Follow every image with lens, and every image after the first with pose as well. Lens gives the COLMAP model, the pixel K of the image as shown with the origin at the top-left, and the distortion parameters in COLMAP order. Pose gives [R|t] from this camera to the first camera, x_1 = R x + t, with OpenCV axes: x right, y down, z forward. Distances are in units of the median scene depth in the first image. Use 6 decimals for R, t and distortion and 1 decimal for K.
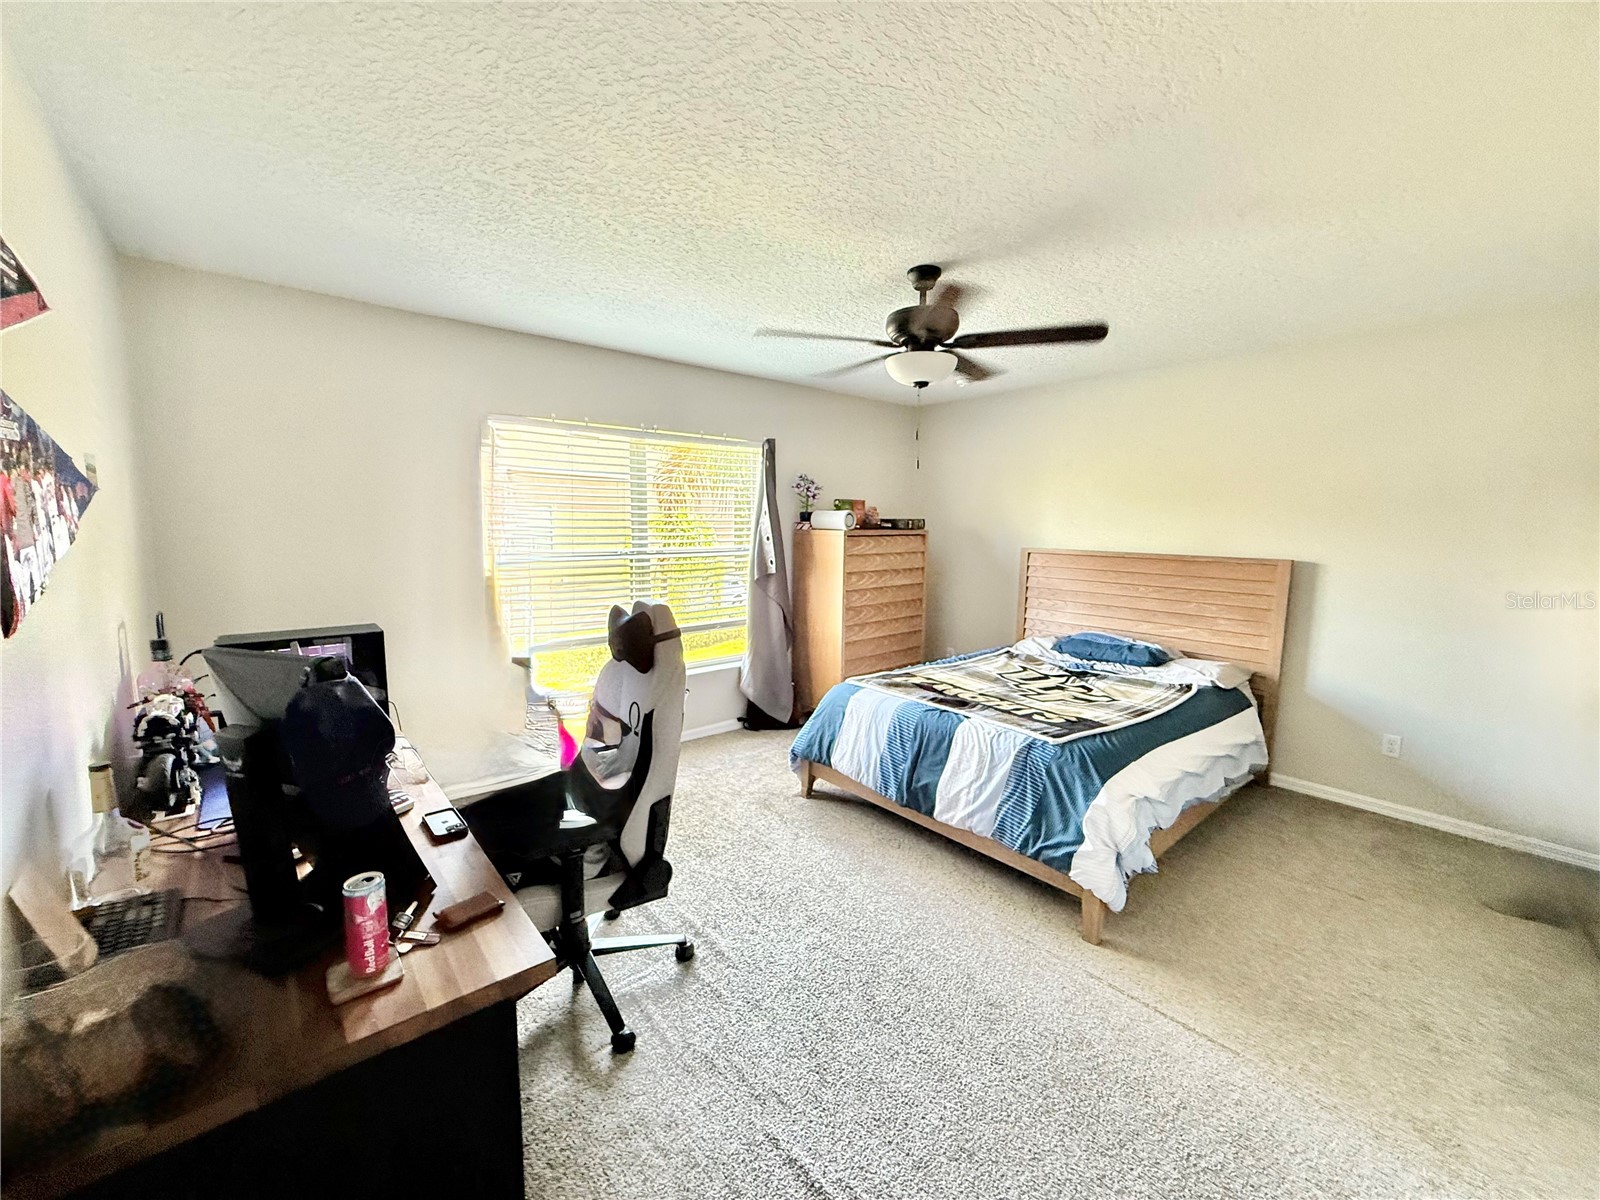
lens RADIAL K [[636.1, 0, 798.7], [0, 636.1, 599.4], [0, 0, 1]] dist [0.000144, 0.000254]
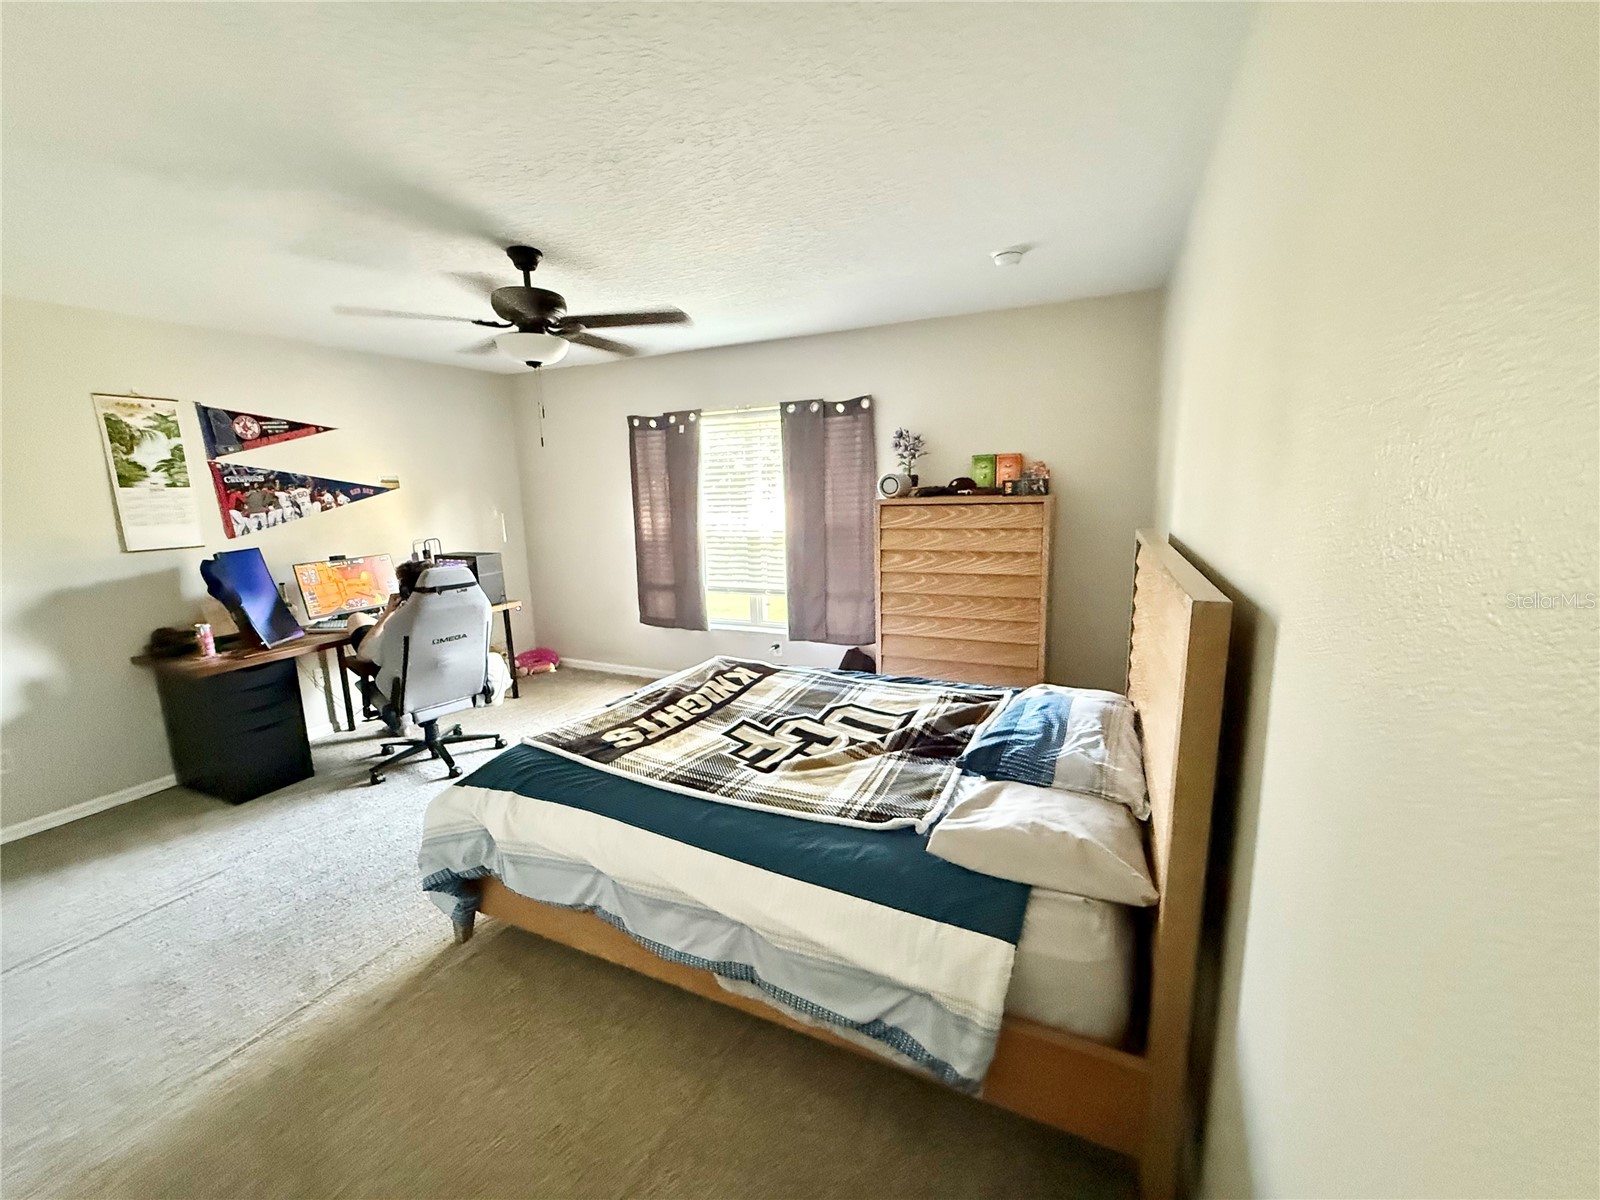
lens RADIAL K [[636.1, 0, 798.7], [0, 636.1, 599.4], [0, 0, 1]] dist [0.000144, 0.000254]
pose [[0.424262, 0.137022, -0.895113, 1.079981], [-0.084107, 0.990175, 0.111709, -0.085627], [0.901625, 0.027891, 0.431618, 0.767344]]
